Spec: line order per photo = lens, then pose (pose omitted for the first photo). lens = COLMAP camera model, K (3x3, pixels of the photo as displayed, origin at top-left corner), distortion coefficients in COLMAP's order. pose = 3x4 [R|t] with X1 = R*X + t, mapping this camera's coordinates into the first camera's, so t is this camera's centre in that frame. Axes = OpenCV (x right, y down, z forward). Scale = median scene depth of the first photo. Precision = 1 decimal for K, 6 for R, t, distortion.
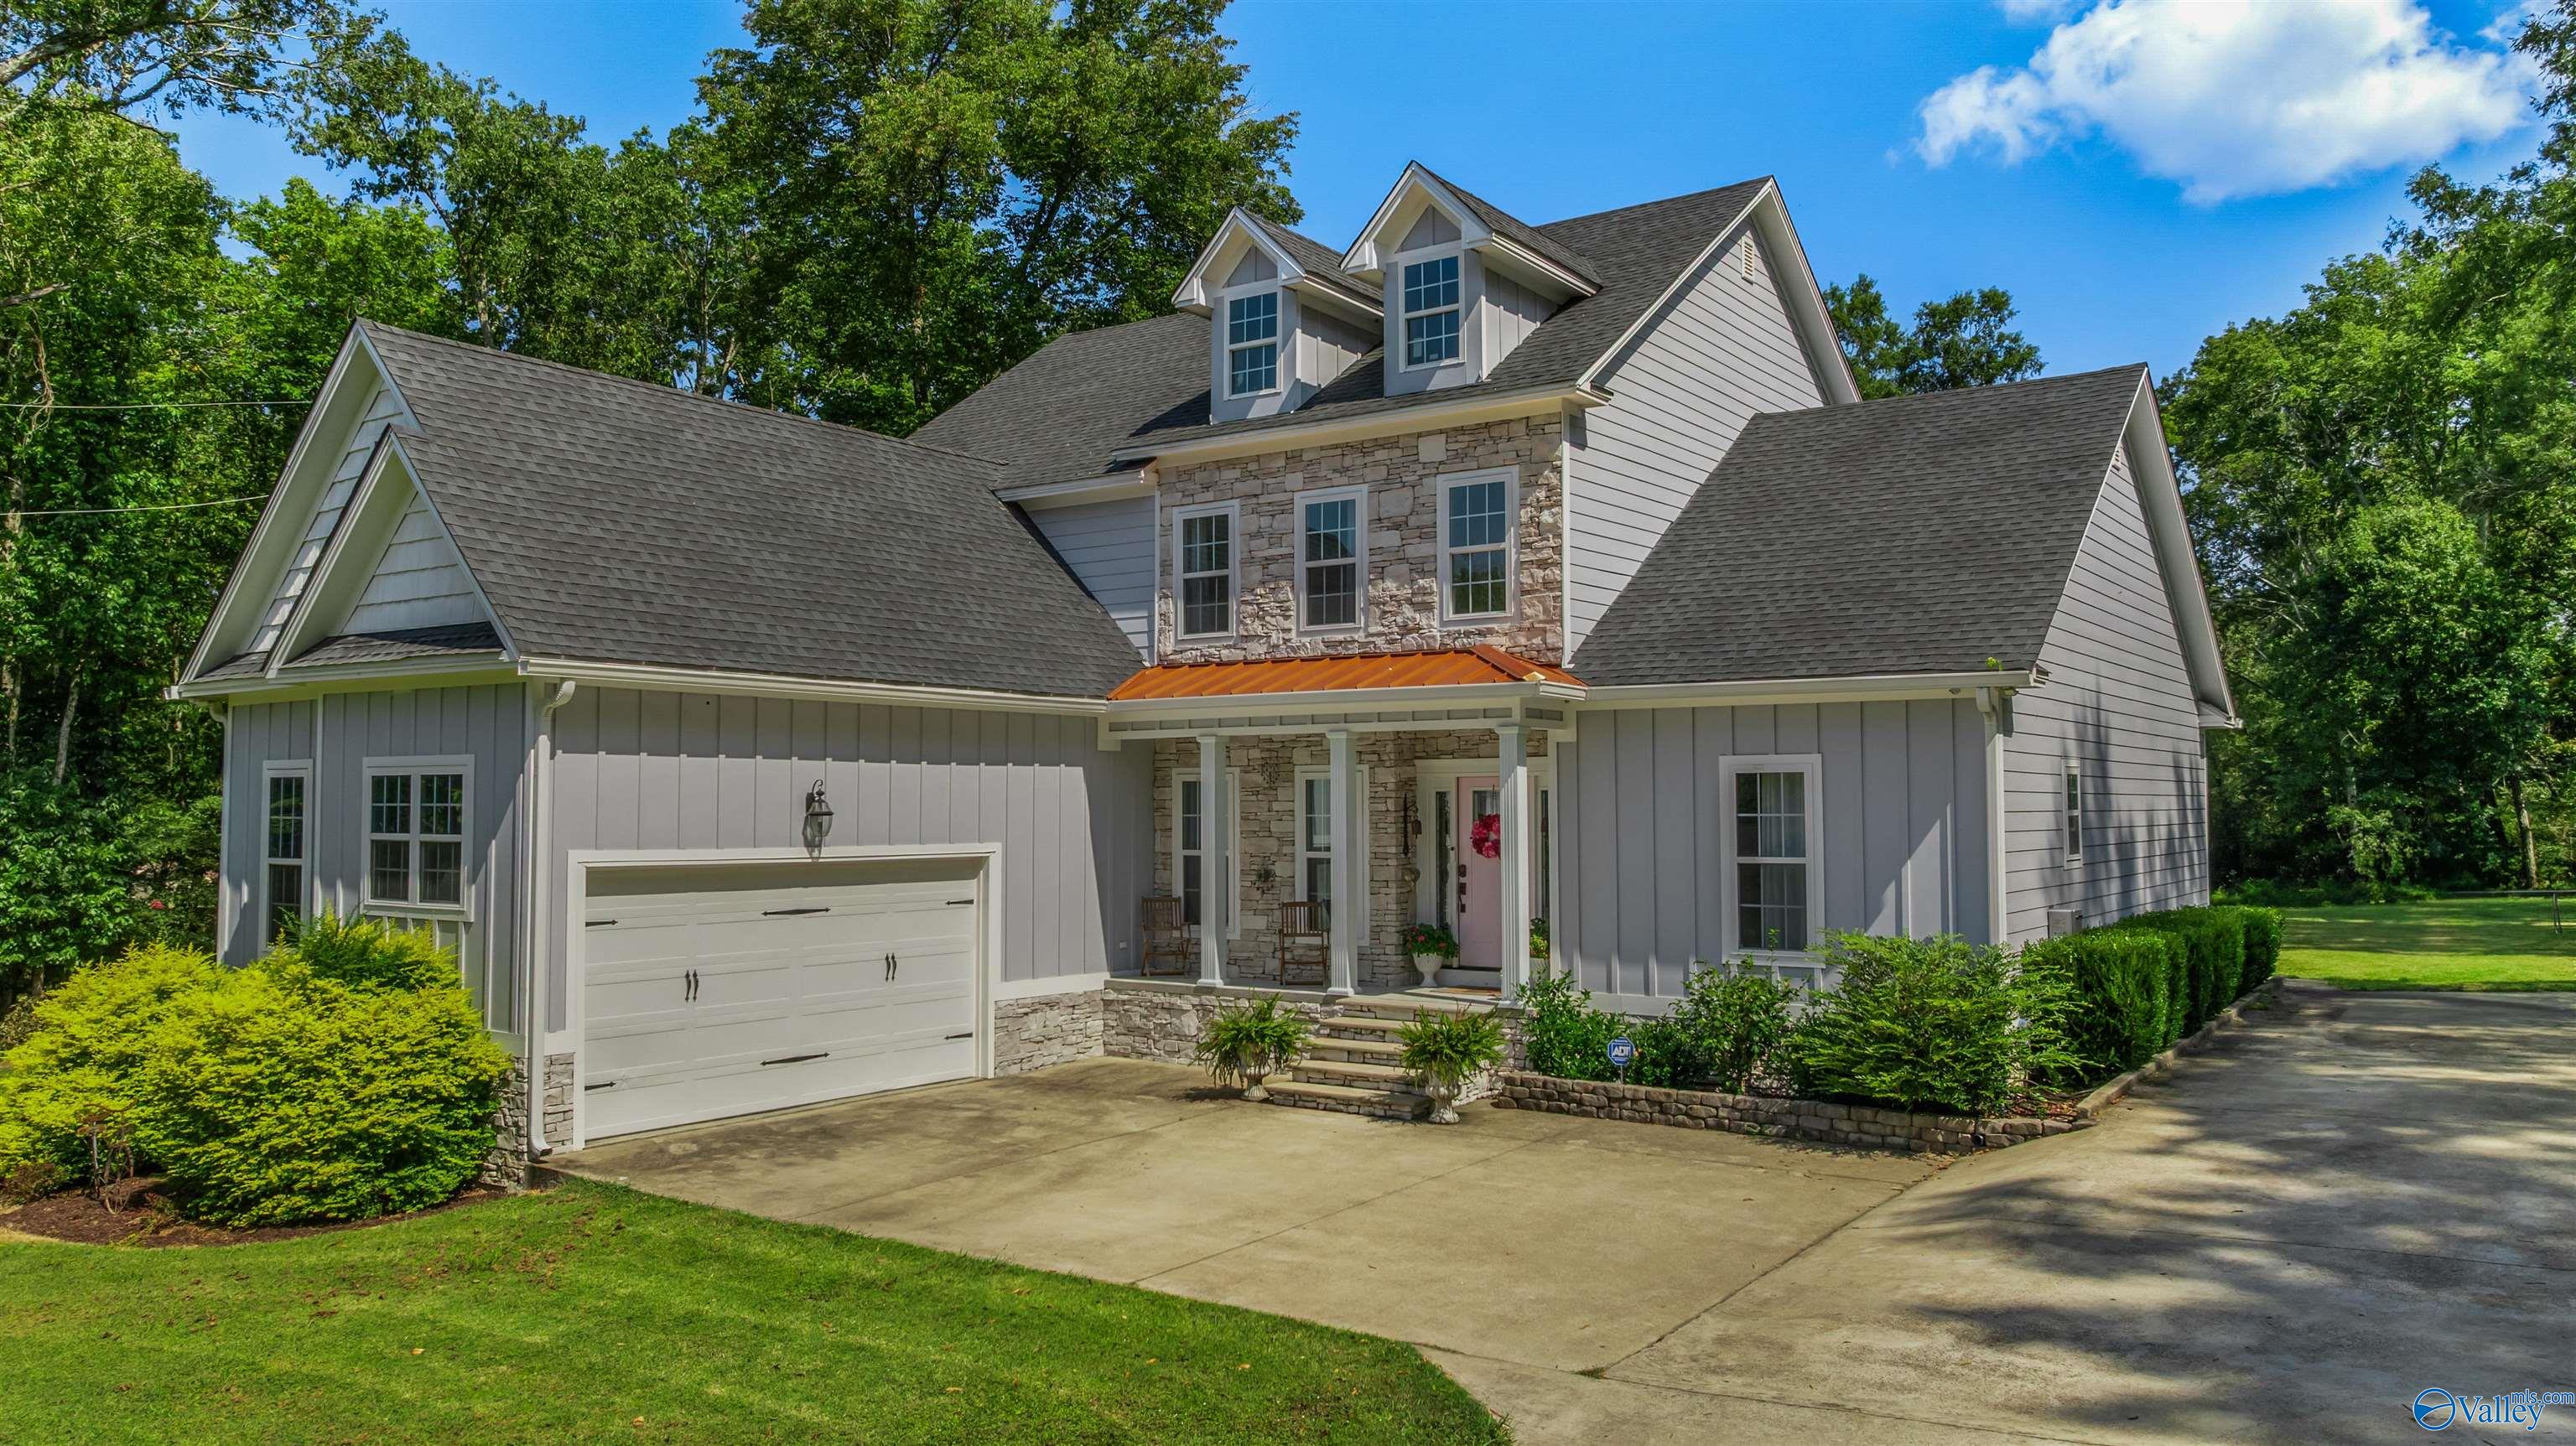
lens RADIAL K [[1819.0, 0, 1316.1], [0, 1819.0, 744.8], [0, 0, 1]] dist [-0.021377, 0.023566]
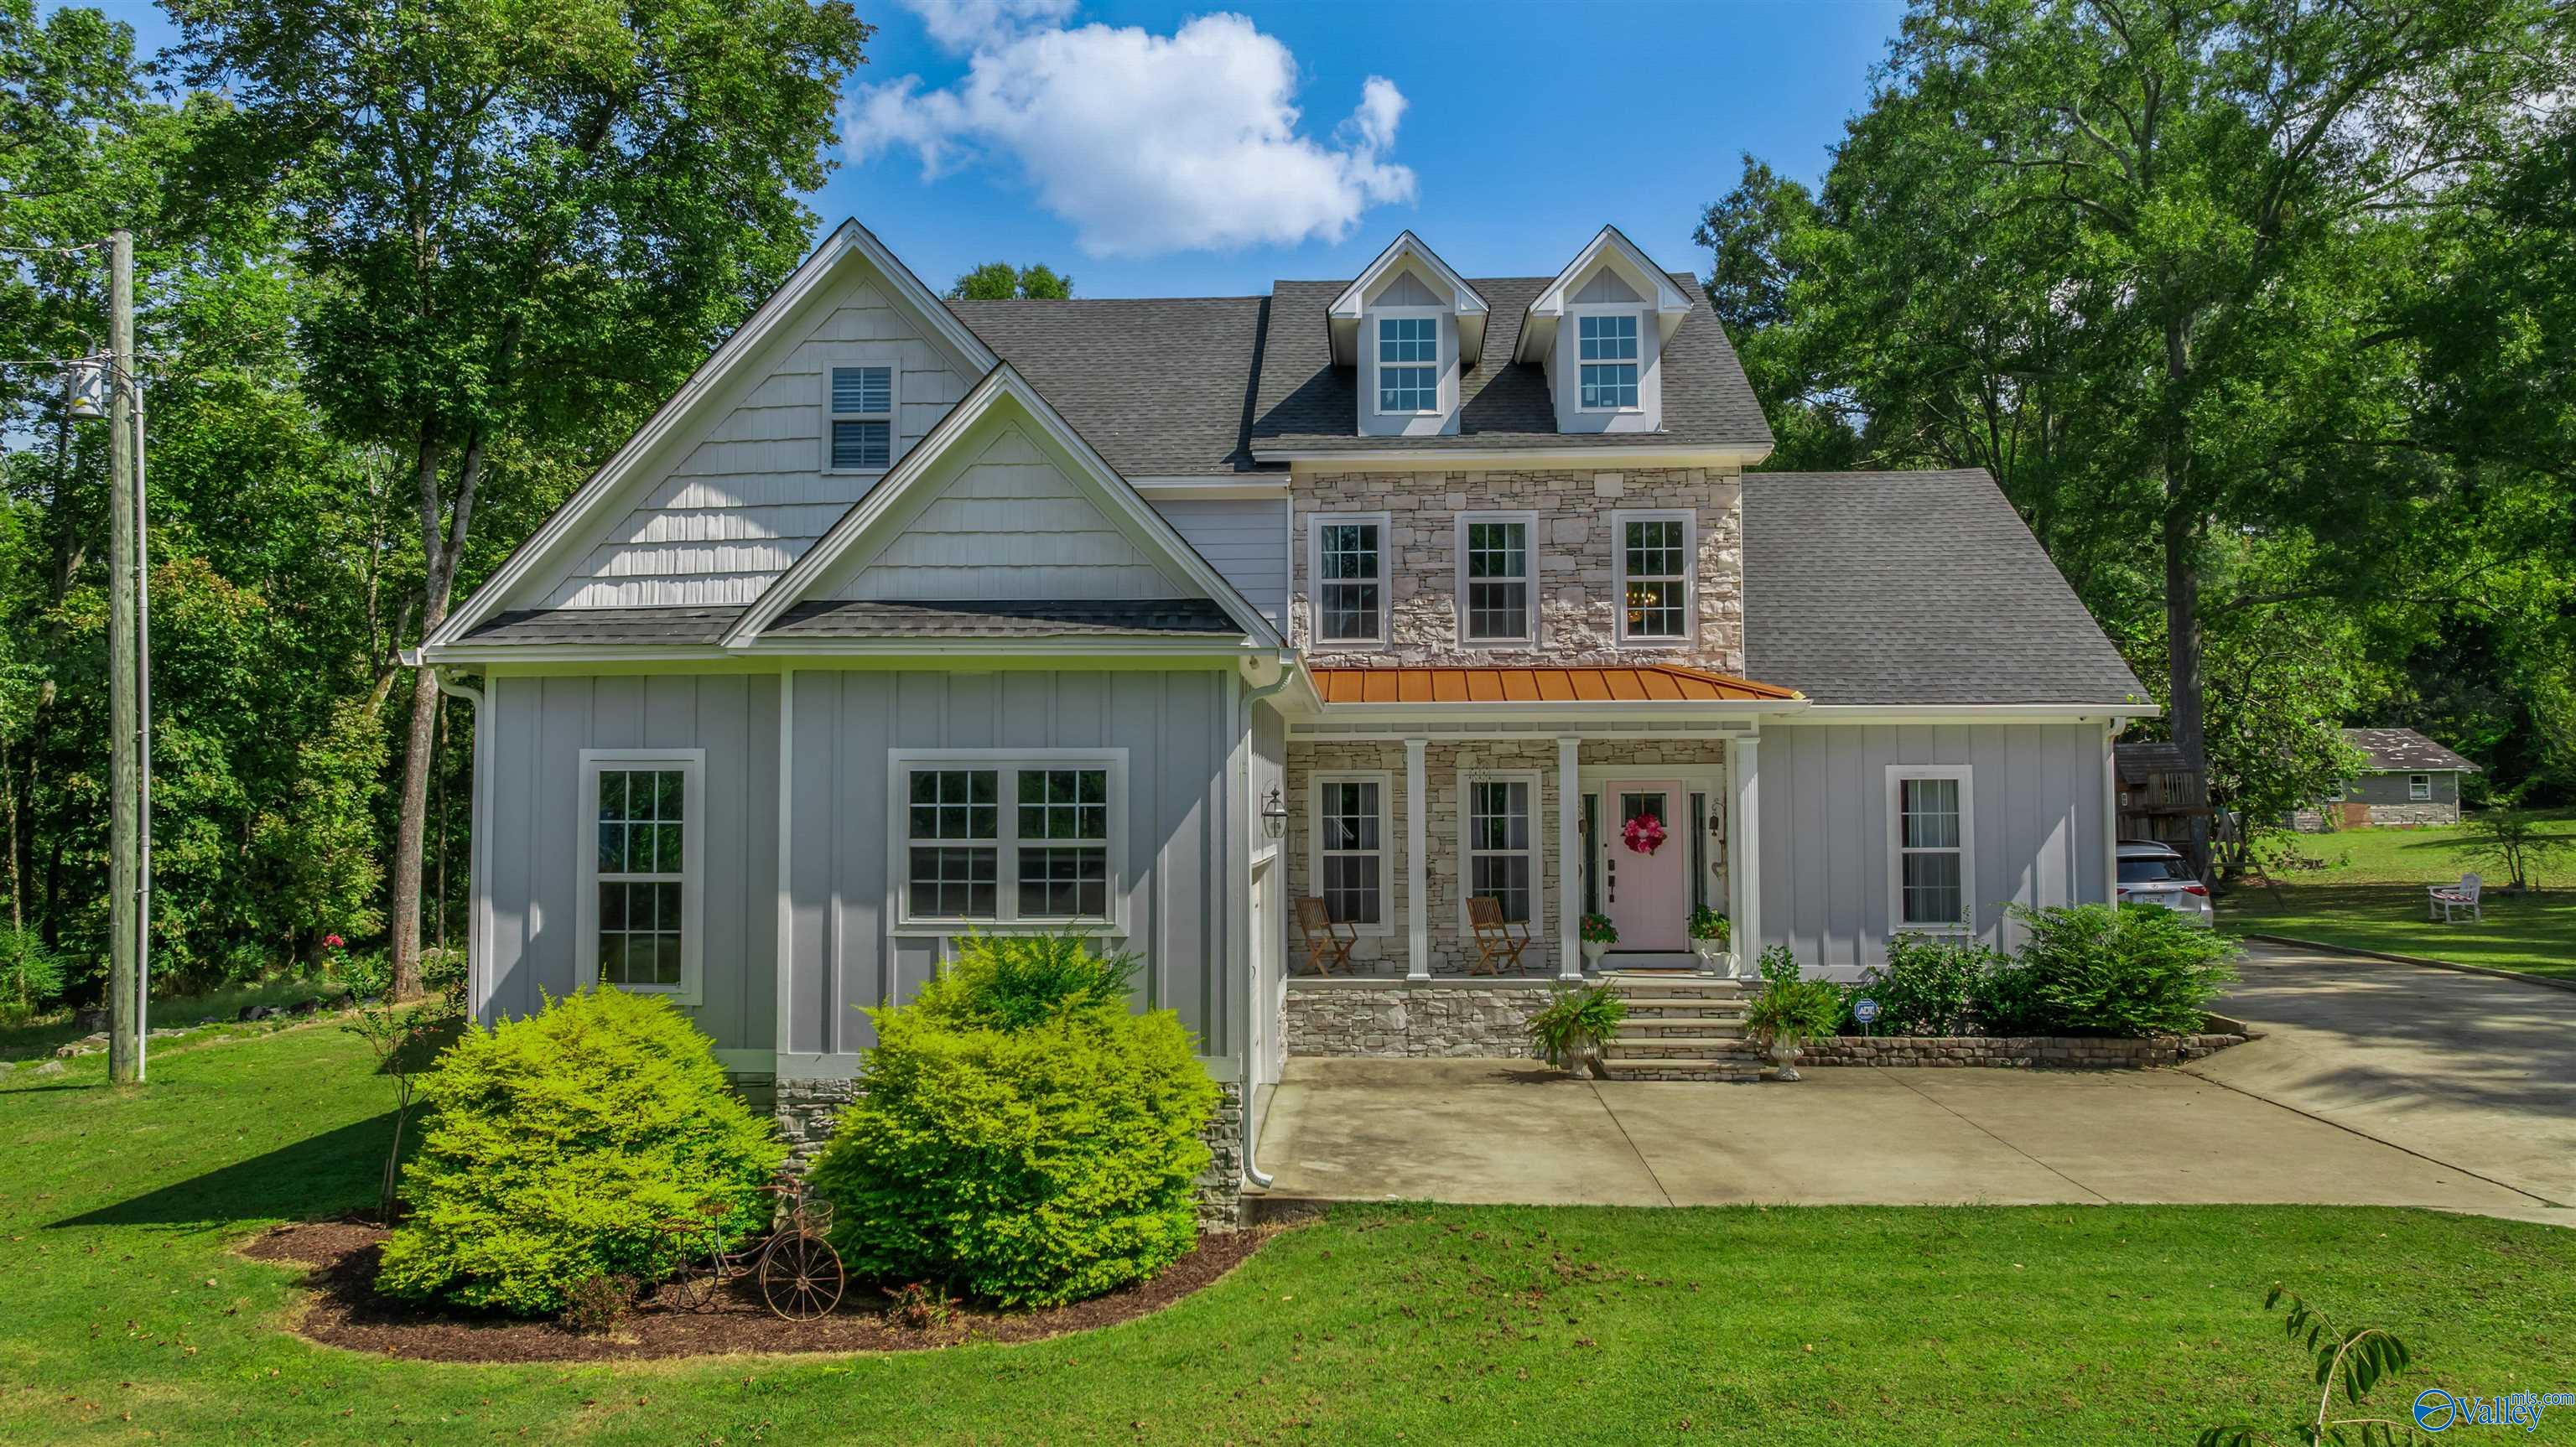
lens RADIAL K [[1819.1, 0, 1300.5], [0, 1819.1, 741.8], [0, 0, 1]] dist [-0.021377, 0.023566]
pose [[0.845208, 0.018597, 0.534114, -0.688909], [-0.015880, 0.999827, -0.009684, 0.007686], [-0.534202, -0.000297, 0.845357, 0.161825]]
